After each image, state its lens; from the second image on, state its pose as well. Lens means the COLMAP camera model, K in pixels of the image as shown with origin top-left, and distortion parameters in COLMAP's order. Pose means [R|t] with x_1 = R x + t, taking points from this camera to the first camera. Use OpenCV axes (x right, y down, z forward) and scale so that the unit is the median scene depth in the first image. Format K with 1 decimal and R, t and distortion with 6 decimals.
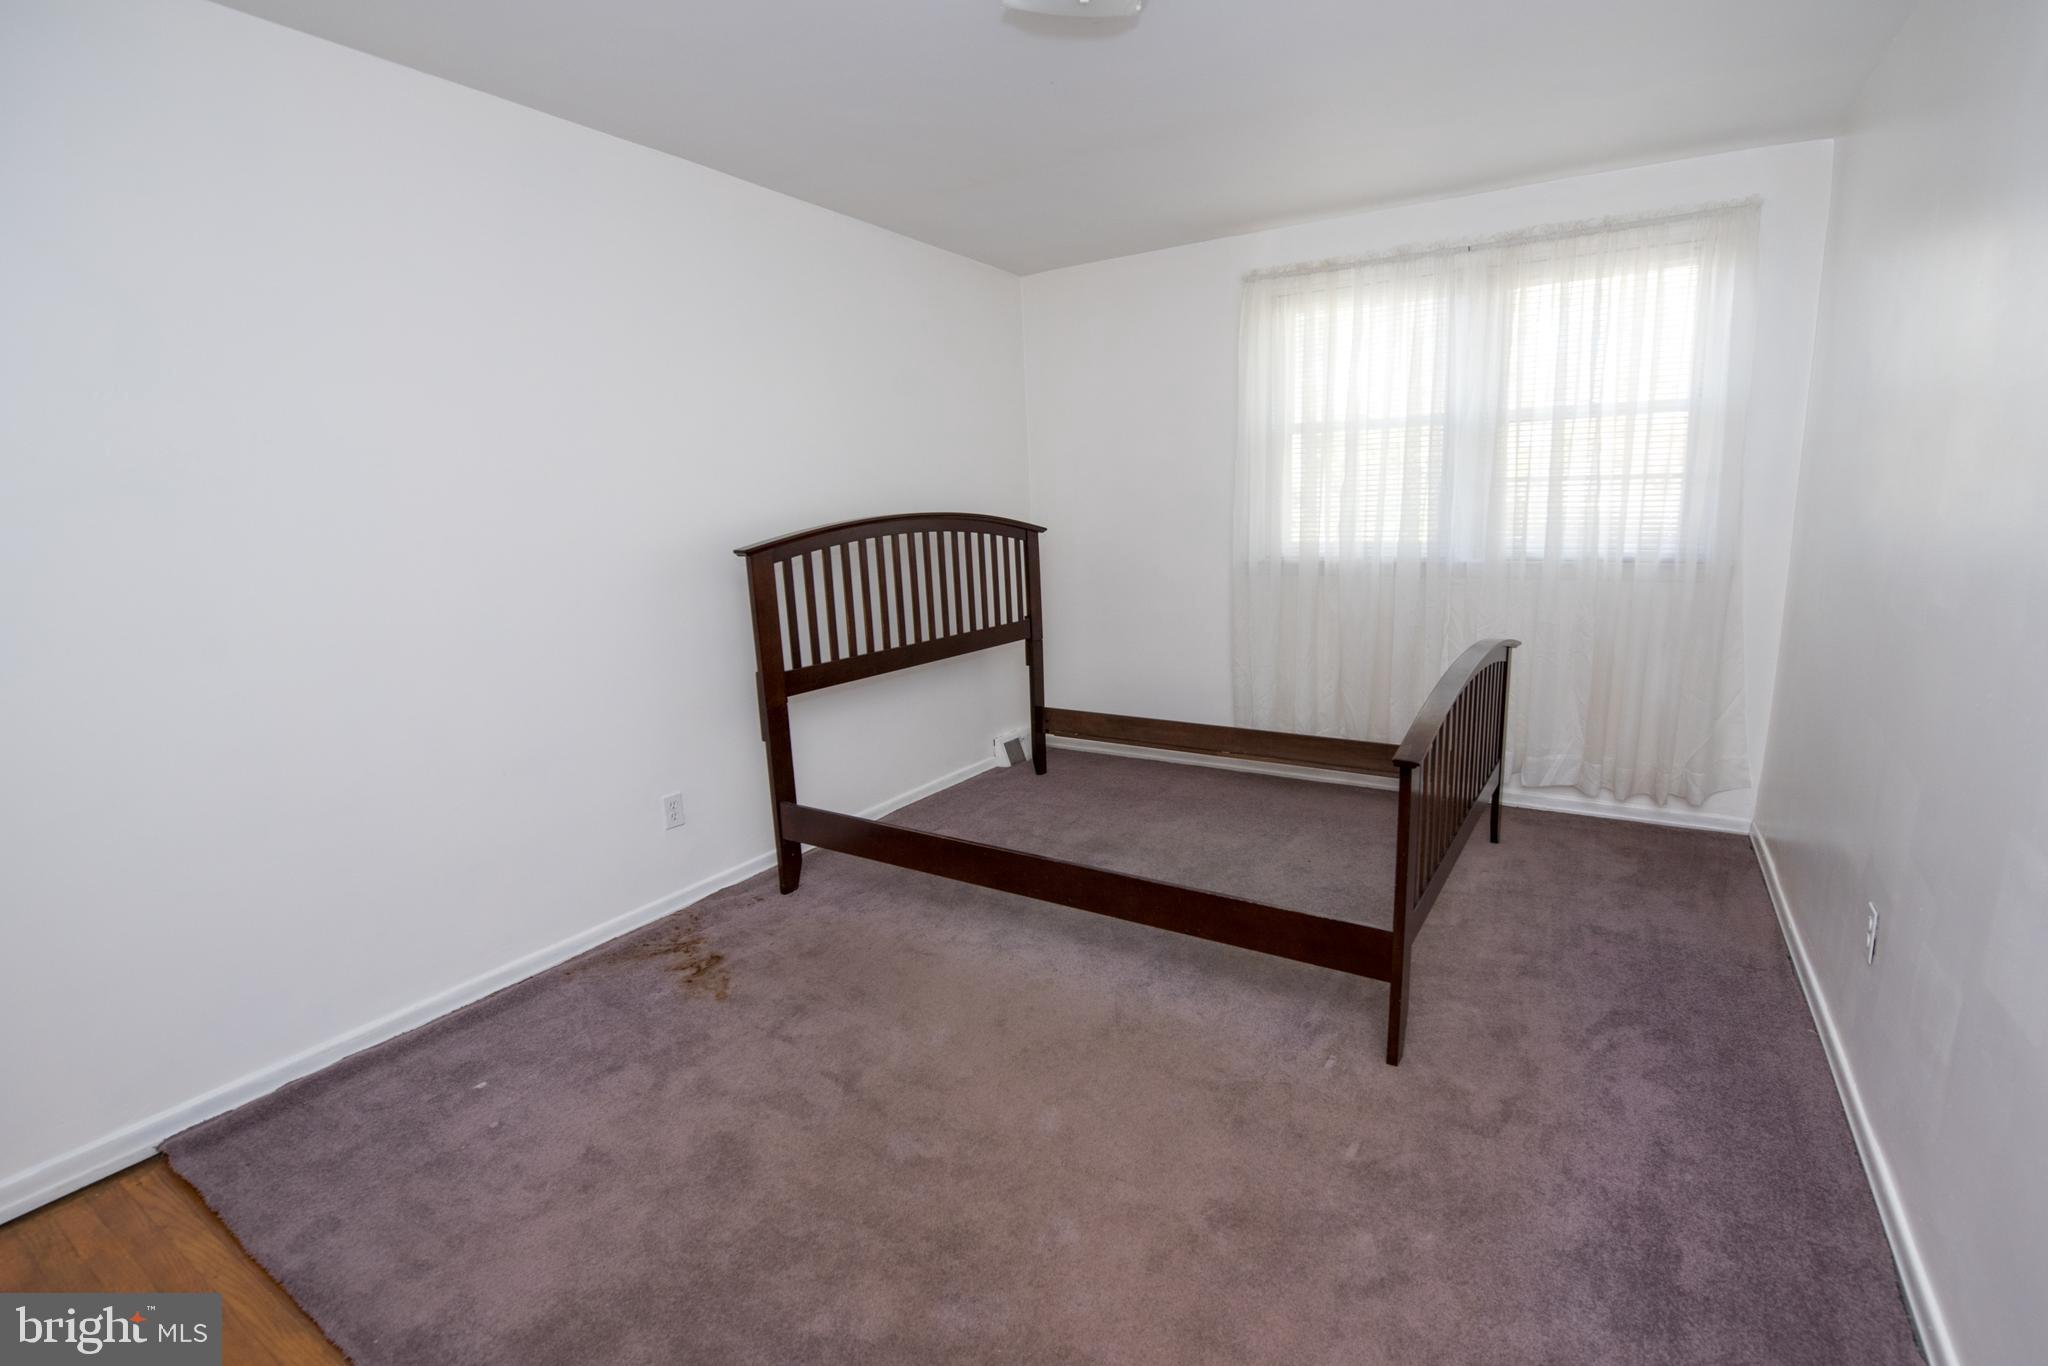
lens RADIAL K [[857.9, 0, 1020.9], [0, 857.9, 686.8], [0, 0, 1]] dist [-0.023201, -0.000208]
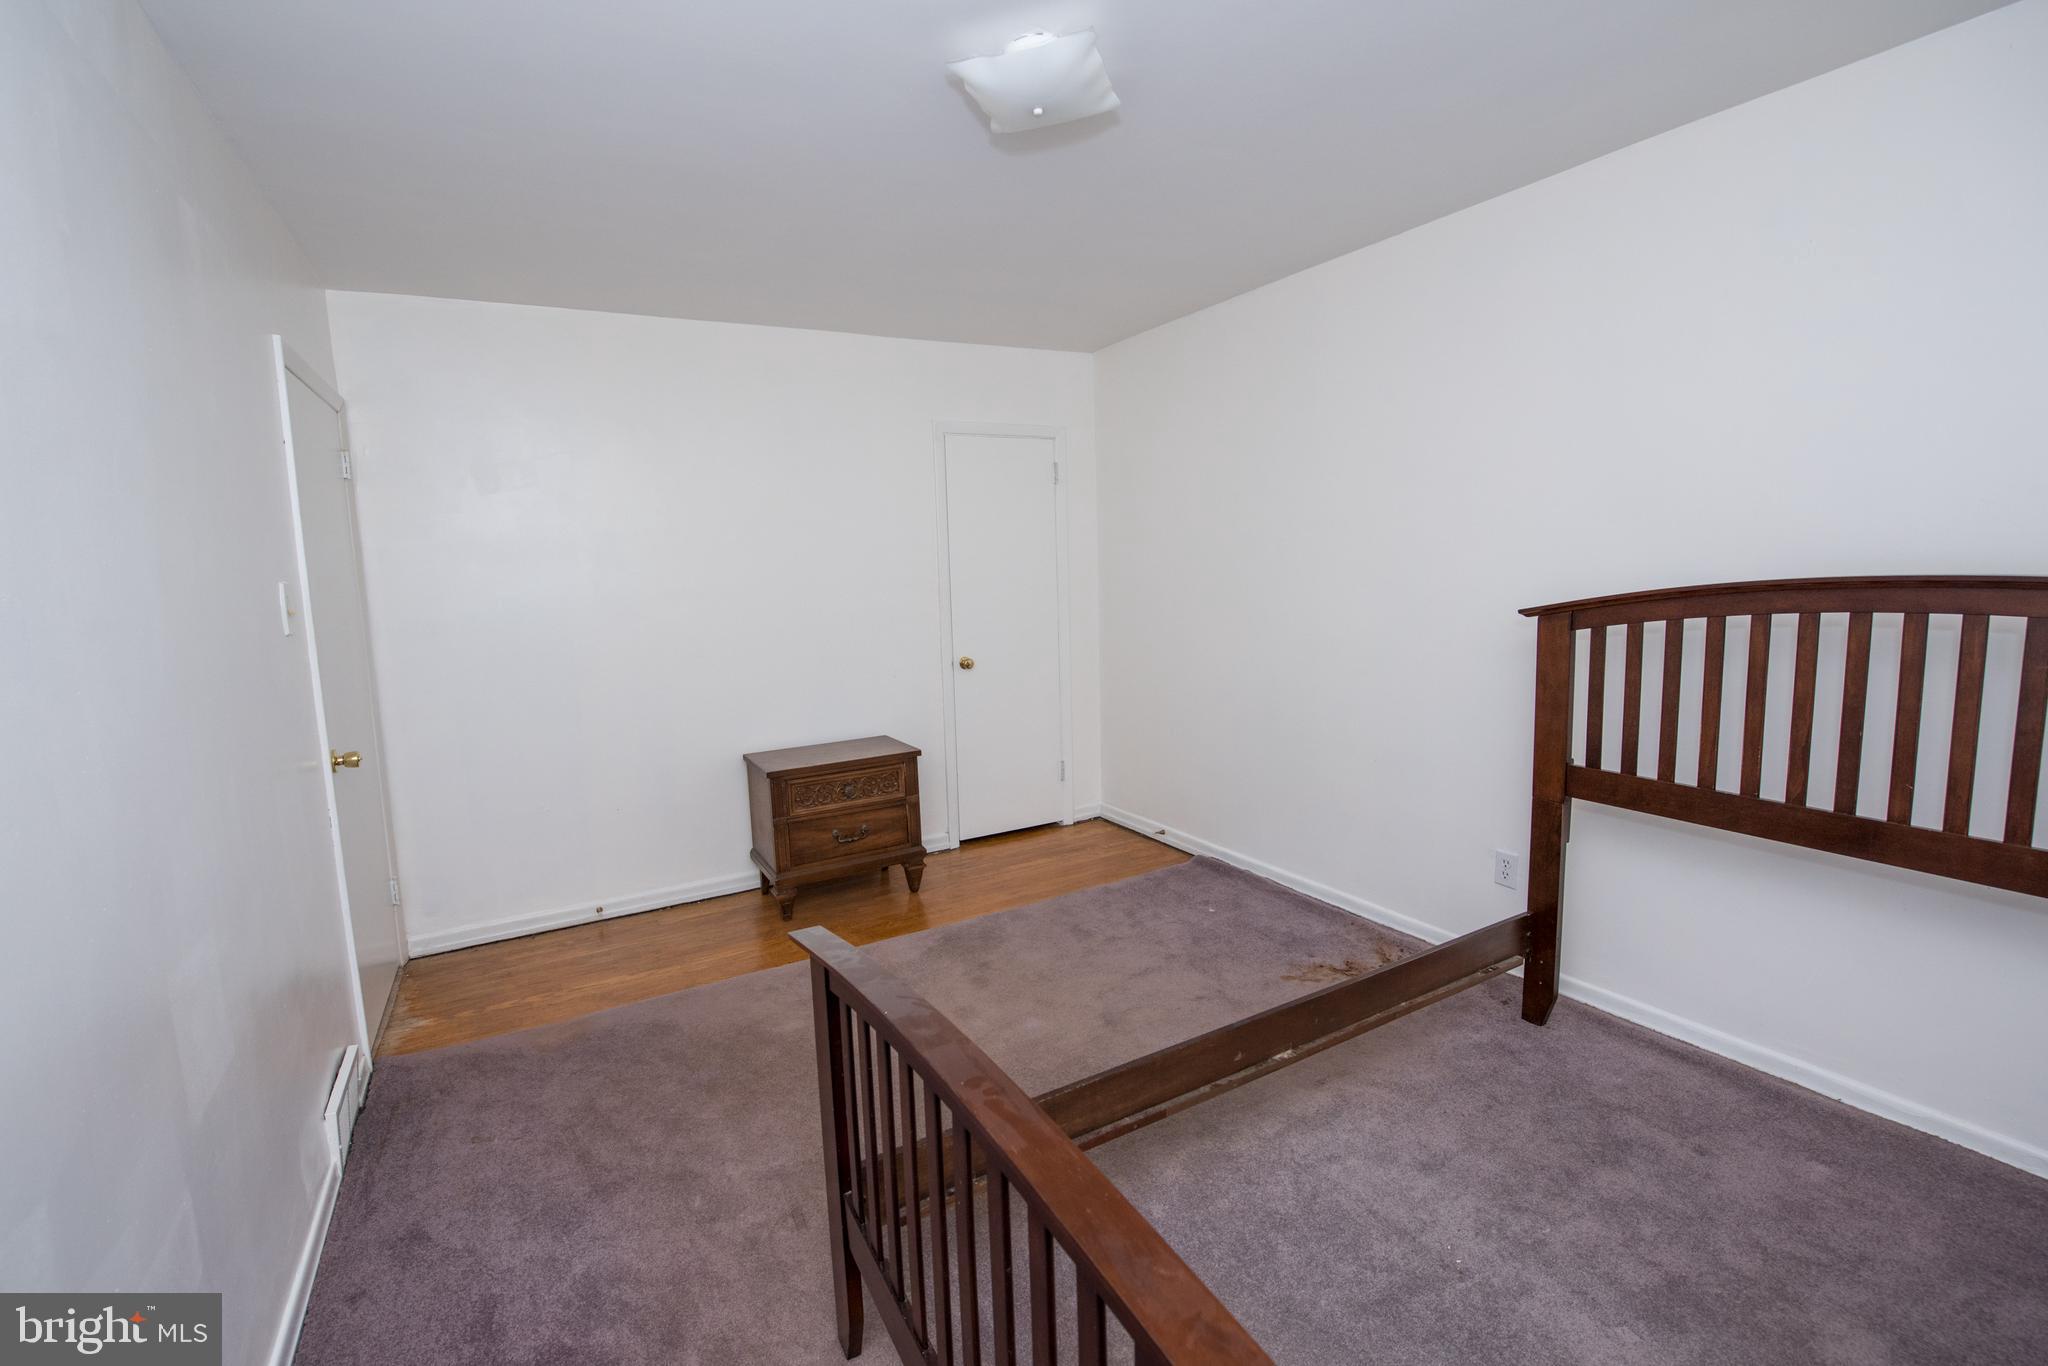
lens RADIAL K [[857.9, 0, 1021.6], [0, 857.9, 674.5], [0, 0, 1]] dist [-0.023201, -0.000208]
pose [[-0.441504, 0.173642, -0.880297, 0.640393], [-0.114068, 0.962273, 0.247021, -0.240517], [0.889979, 0.209475, -0.405041, 0.867760]]
